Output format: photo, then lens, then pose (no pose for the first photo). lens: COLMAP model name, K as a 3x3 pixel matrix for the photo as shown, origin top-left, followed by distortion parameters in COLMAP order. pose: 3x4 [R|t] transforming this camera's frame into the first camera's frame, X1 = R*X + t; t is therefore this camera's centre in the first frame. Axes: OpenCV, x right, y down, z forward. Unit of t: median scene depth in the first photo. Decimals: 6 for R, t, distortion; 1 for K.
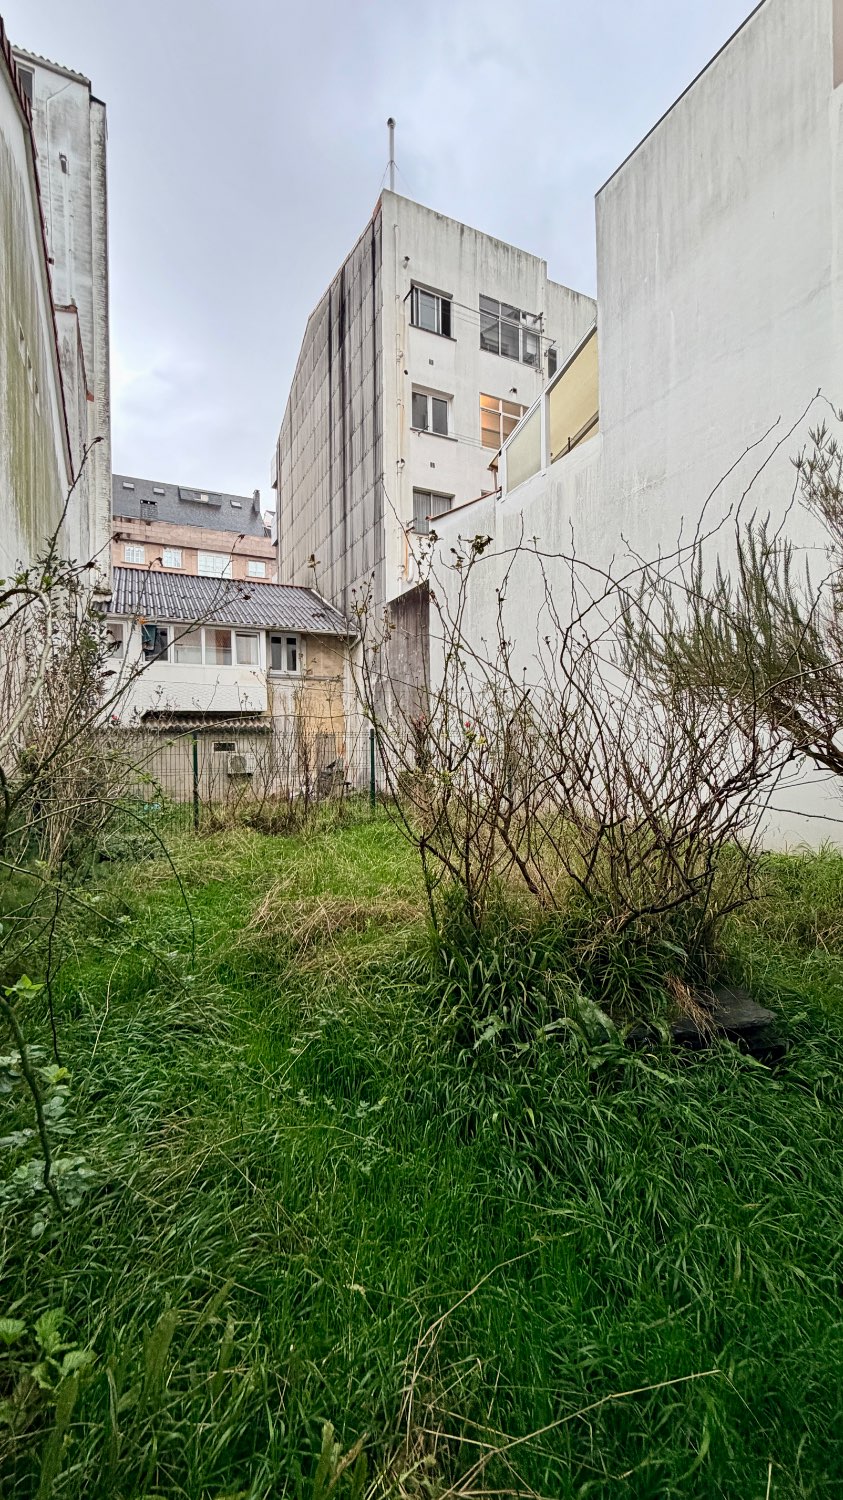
lens RADIAL K [[594.5, 0, 424.4], [0, 594.5, 747.0], [0, 0, 1]] dist [0.000141, 0.000256]
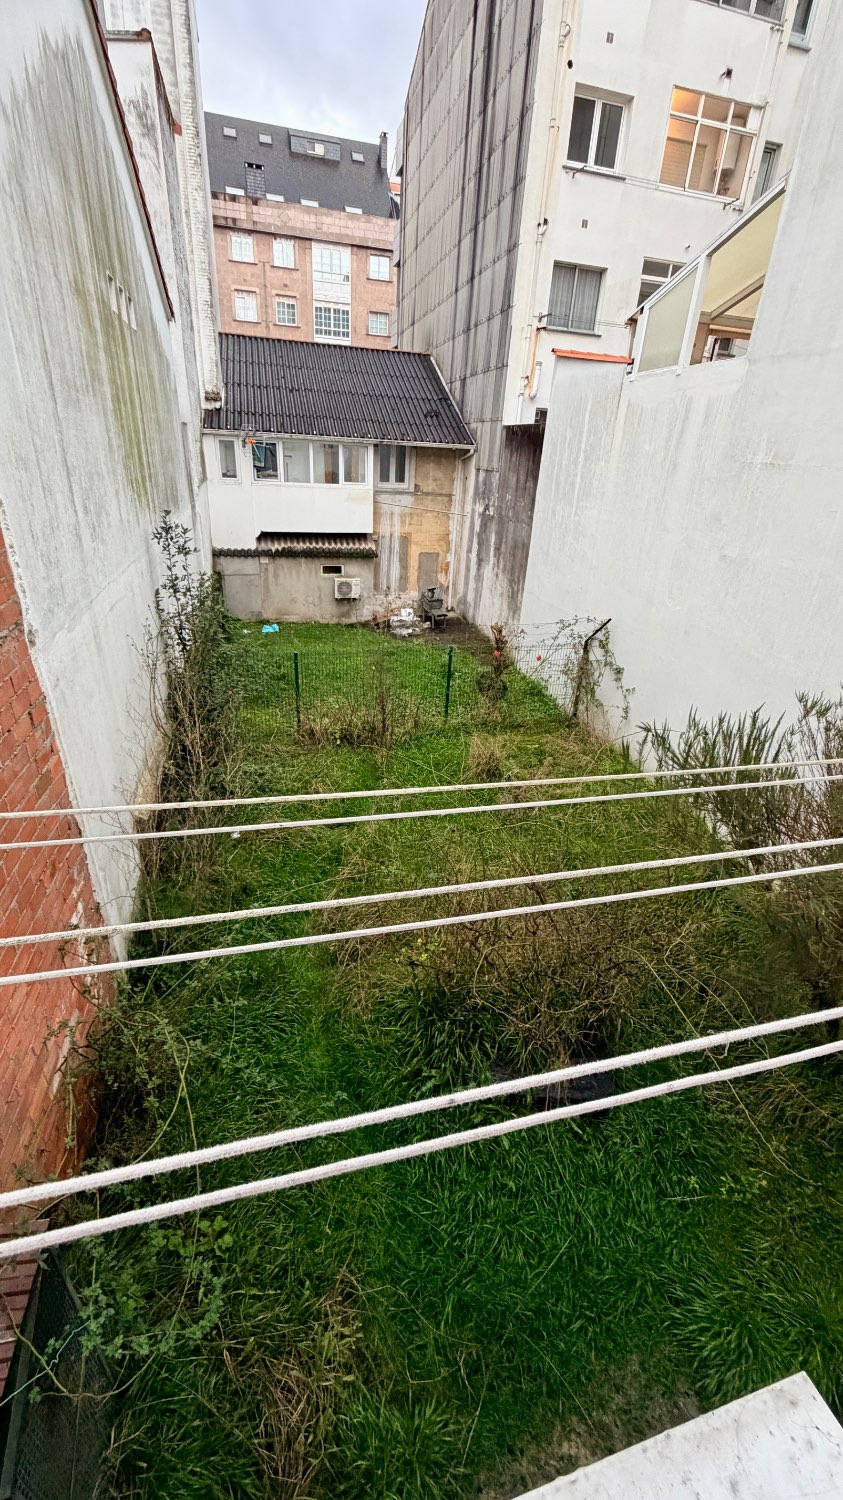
lens RADIAL K [[594.5, 0, 424.4], [0, 594.5, 747.0], [0, 0, 1]] dist [0.000141, 0.000256]
pose [[0.975975, 0.151496, -0.156593, 0.034017], [-0.067457, 0.893494, 0.443980, -0.187975], [0.207176, -0.422750, 0.882247, -0.026700]]
